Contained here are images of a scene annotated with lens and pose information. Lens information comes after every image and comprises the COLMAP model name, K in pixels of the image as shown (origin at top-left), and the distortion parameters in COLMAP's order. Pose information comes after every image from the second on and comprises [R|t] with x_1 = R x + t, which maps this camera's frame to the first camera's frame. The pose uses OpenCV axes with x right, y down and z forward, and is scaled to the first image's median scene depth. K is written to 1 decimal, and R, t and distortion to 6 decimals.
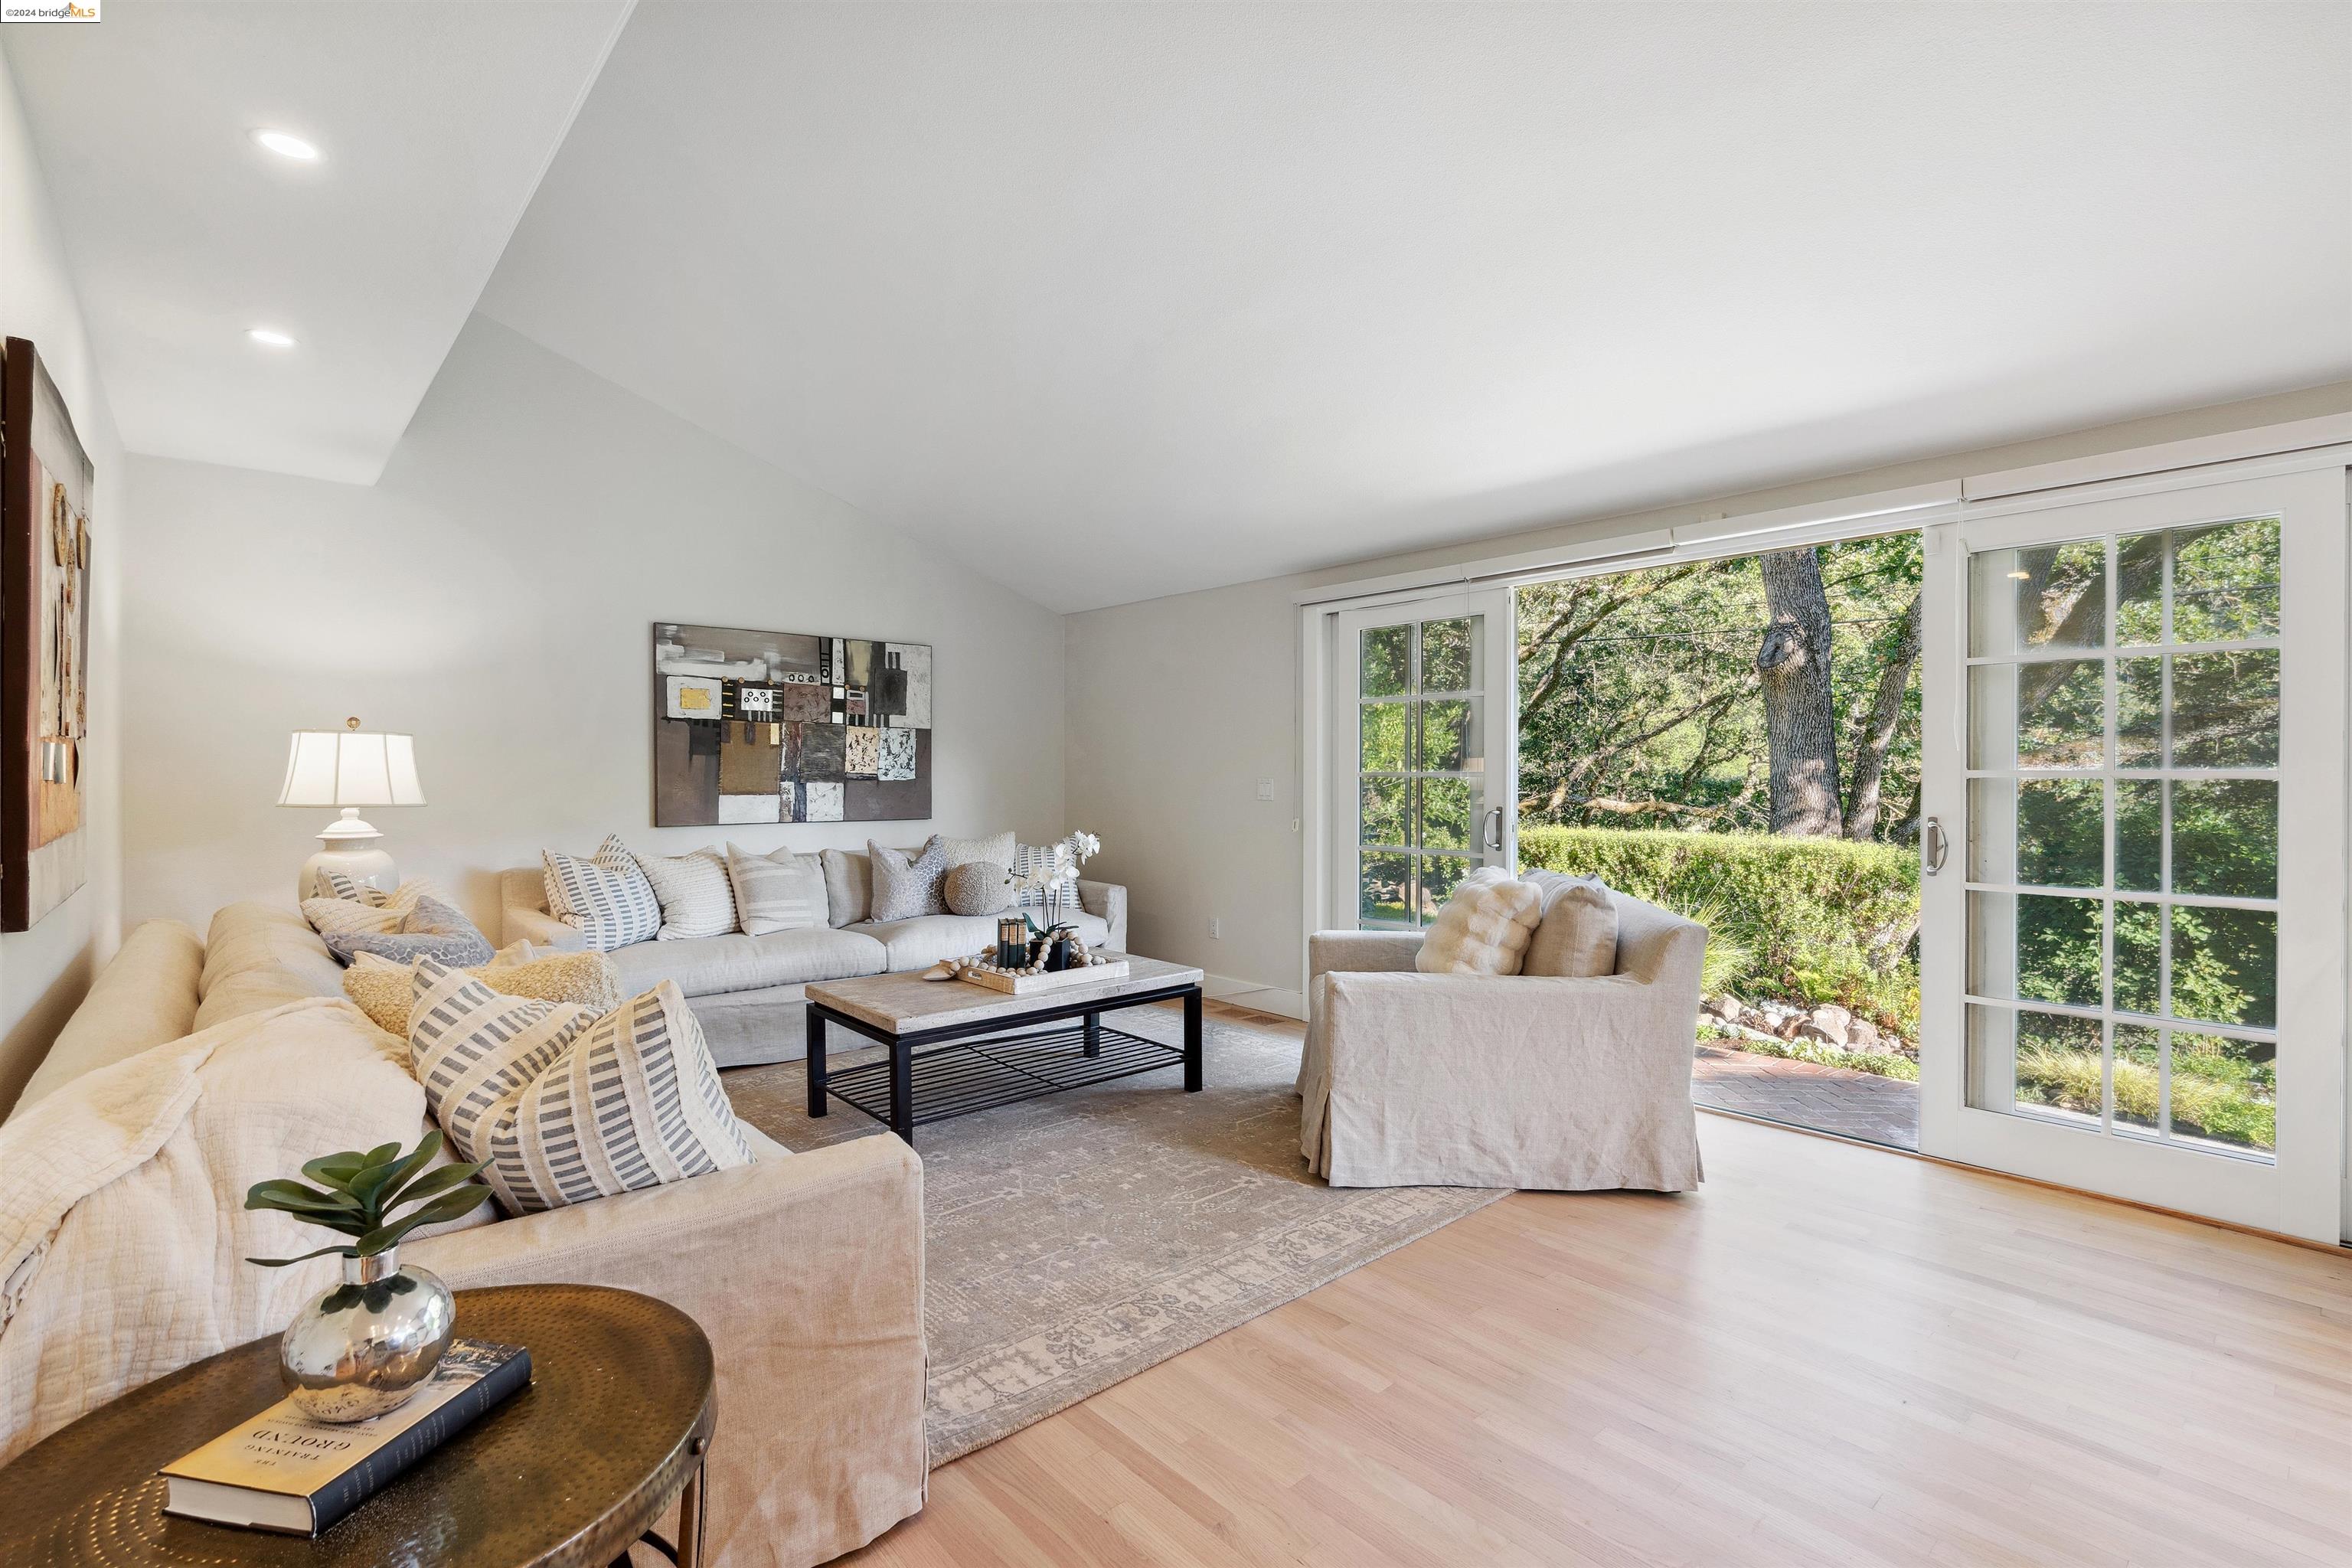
lens RADIAL K [[1082.9, 0, 1165.3], [0, 1082.9, 775.5], [0, 0, 1]] dist [-0.008195, 0.001391]
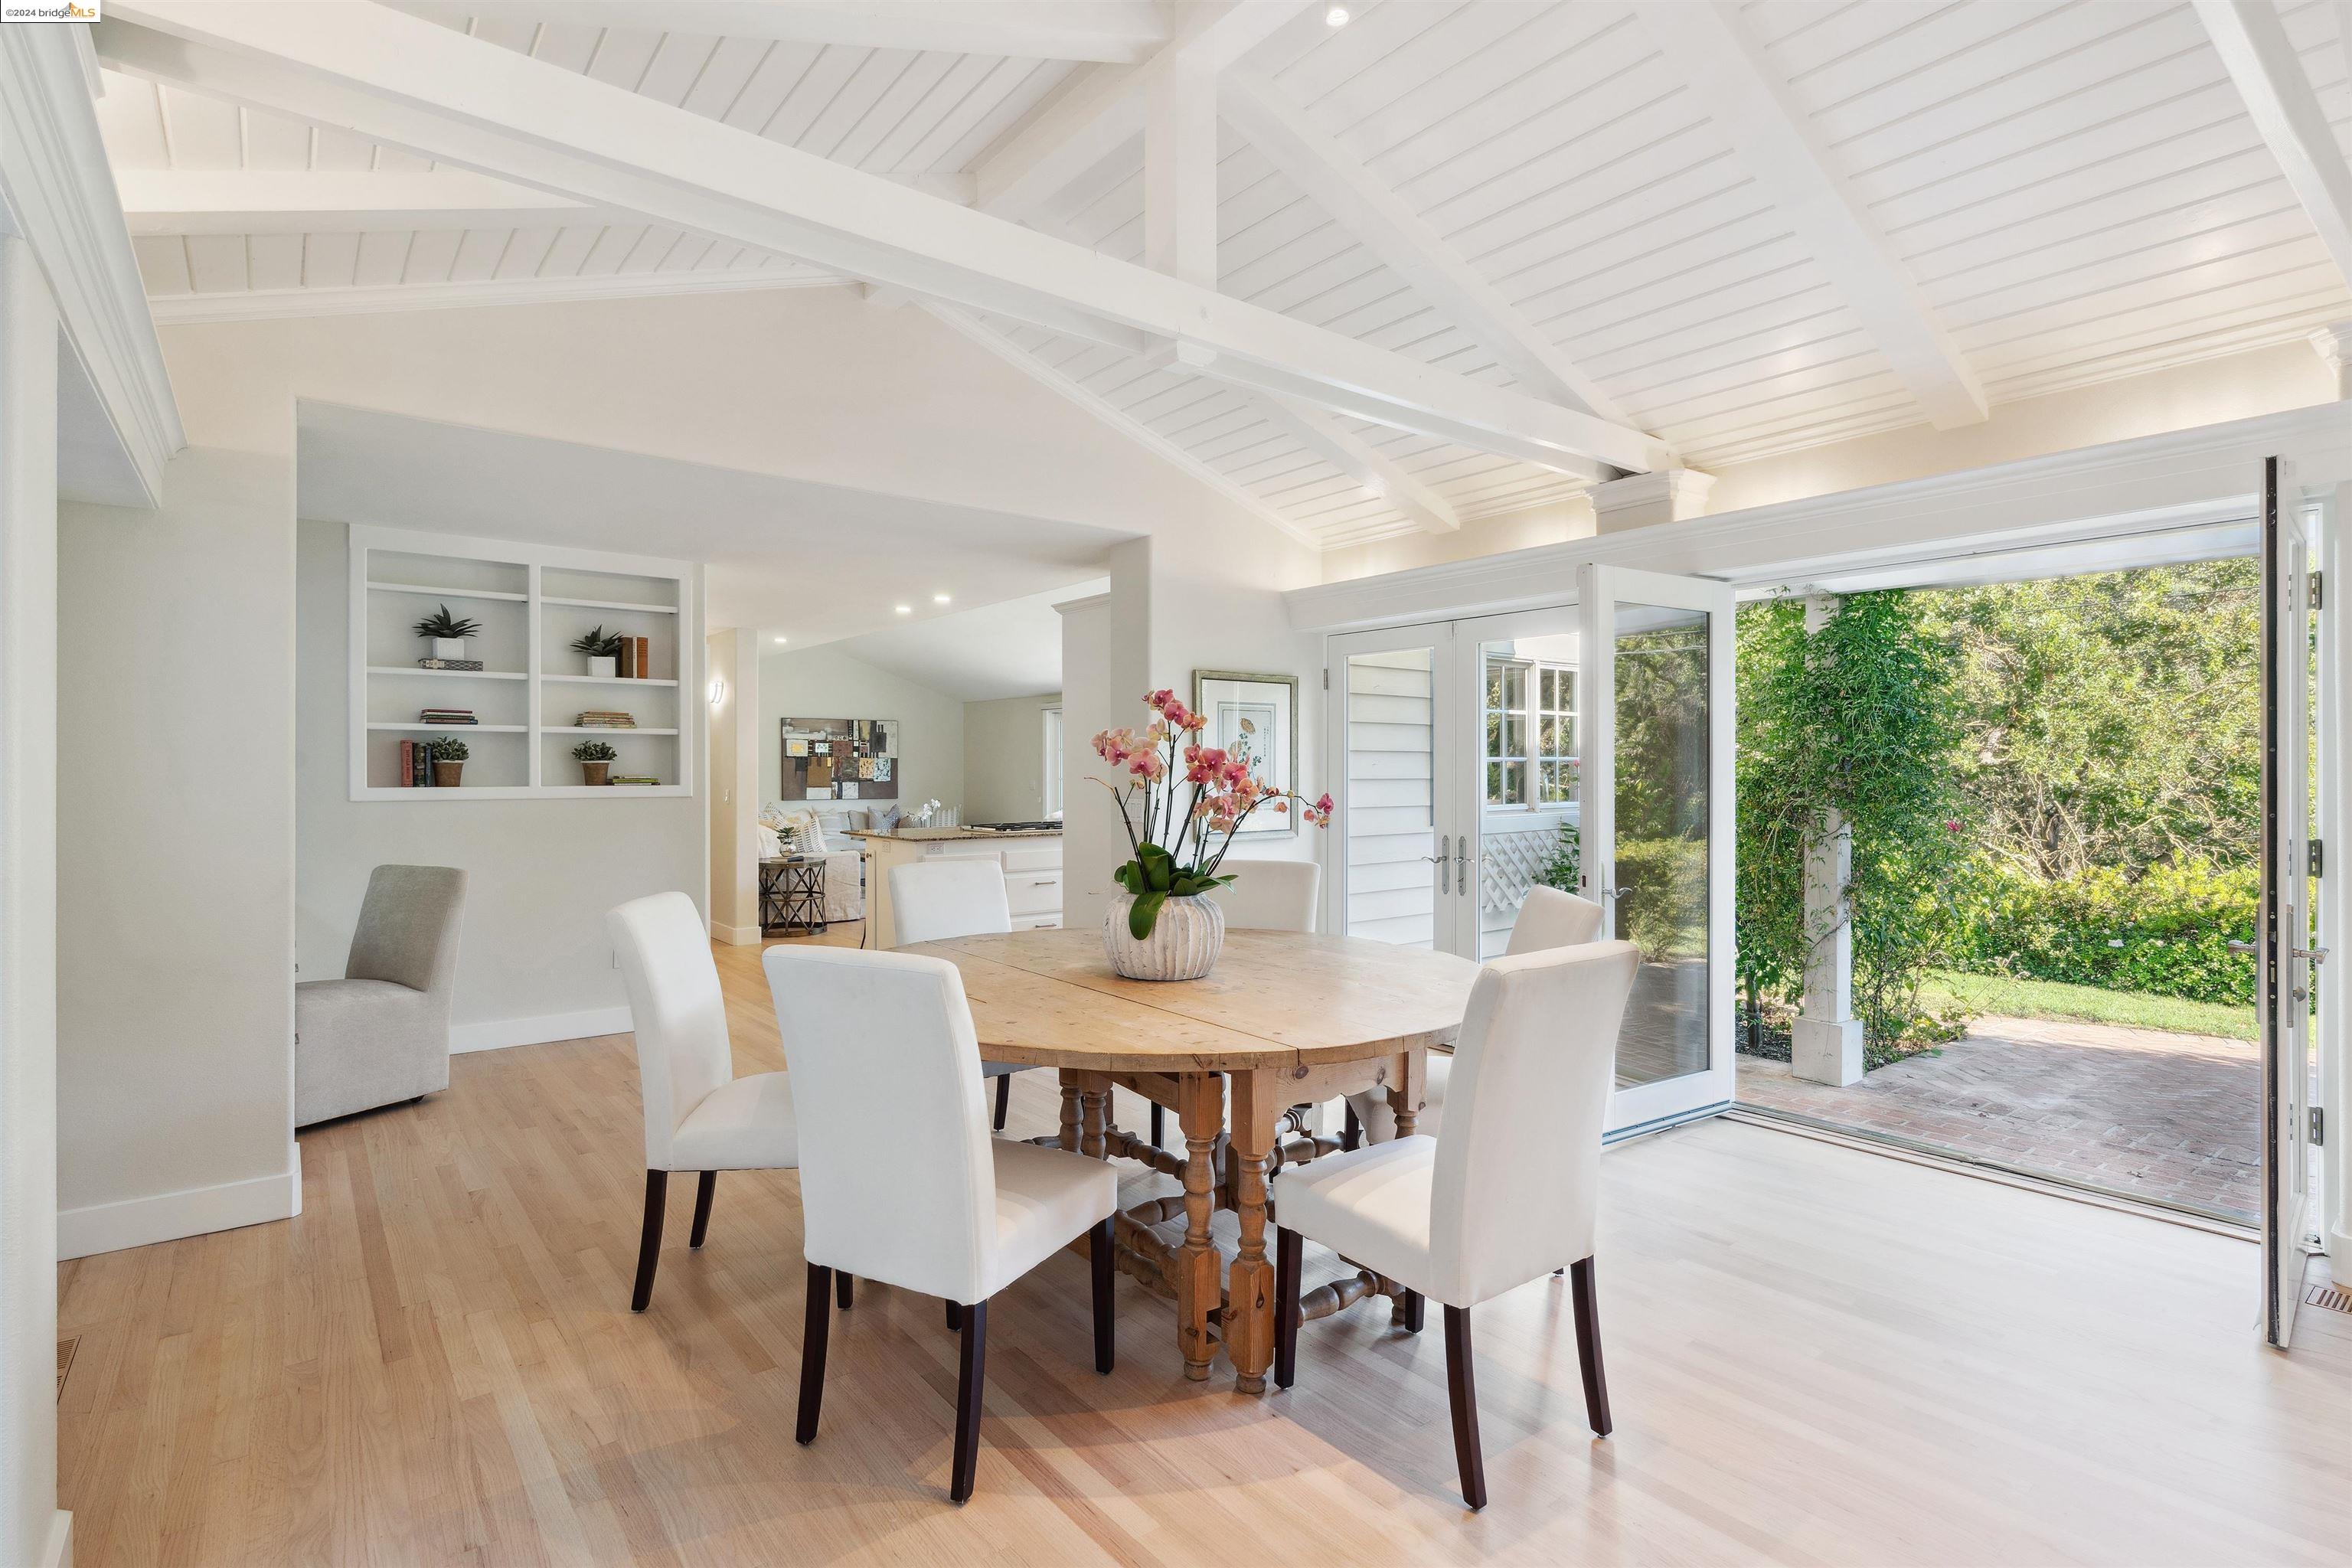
lens RADIAL K [[1138.3, 0, 1172.0], [0, 1138.3, 768.2], [0, 0, 1]] dist [-0.008464, 0.001692]
pose [[0.999044, -0.002656, -0.043625, 0.486659], [0.002545, 0.999993, -0.002599, -0.016047], [0.043631, 0.002485, 0.999045, -1.423234]]
